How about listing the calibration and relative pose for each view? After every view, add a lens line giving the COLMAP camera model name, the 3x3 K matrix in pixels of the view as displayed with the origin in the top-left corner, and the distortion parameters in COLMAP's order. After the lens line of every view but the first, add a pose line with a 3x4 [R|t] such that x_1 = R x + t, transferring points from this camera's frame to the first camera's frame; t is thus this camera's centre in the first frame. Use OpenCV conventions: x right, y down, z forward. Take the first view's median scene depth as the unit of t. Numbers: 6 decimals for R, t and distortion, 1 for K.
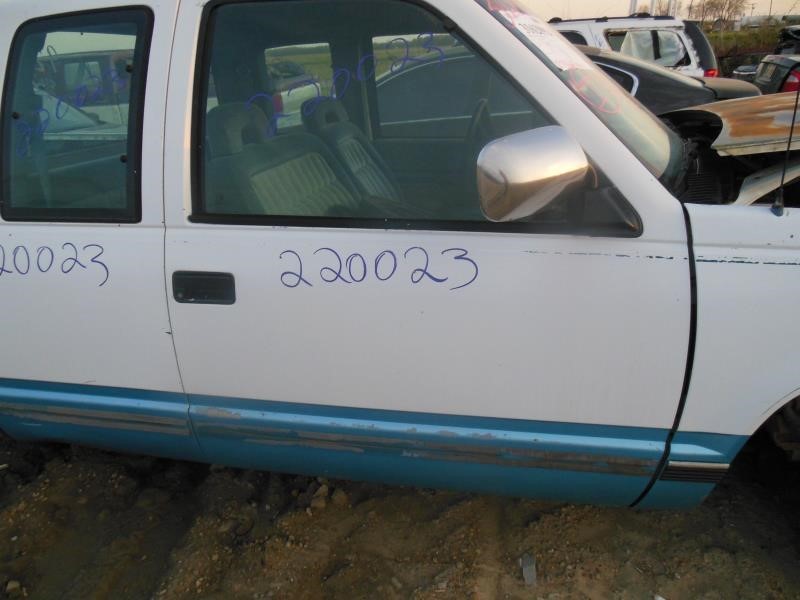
lens RADIAL K [[594.0, 0, 398.4], [0, 594.0, 304.4], [0, 0, 1]] dist [-0.052758, 0.066679]
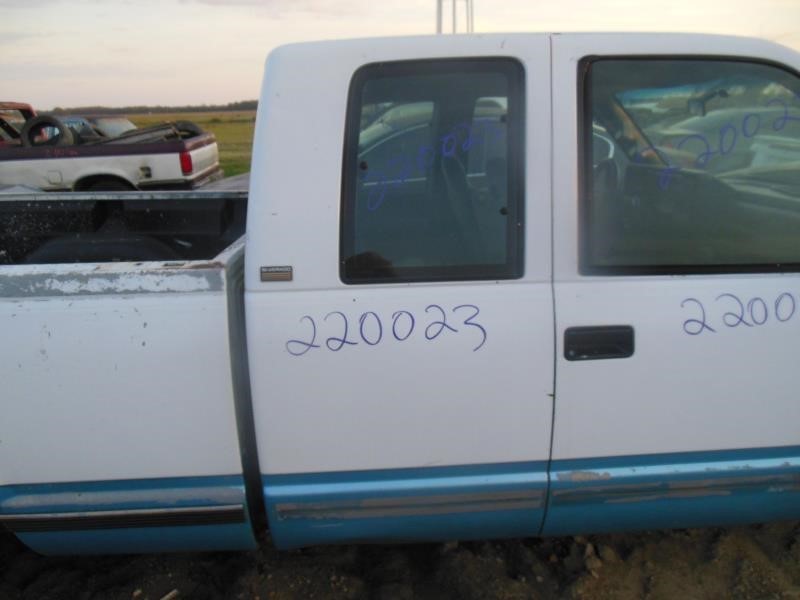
lens RADIAL K [[594.0, 0, 401.9], [0, 594.0, 302.2], [0, 0, 1]] dist [-0.052758, 0.066679]
pose [[0.960695, -0.055663, 0.271967, -0.855933], [0.082815, 0.992548, -0.089392, -0.032772], [-0.264964, 0.108402, 0.958146, 0.152857]]
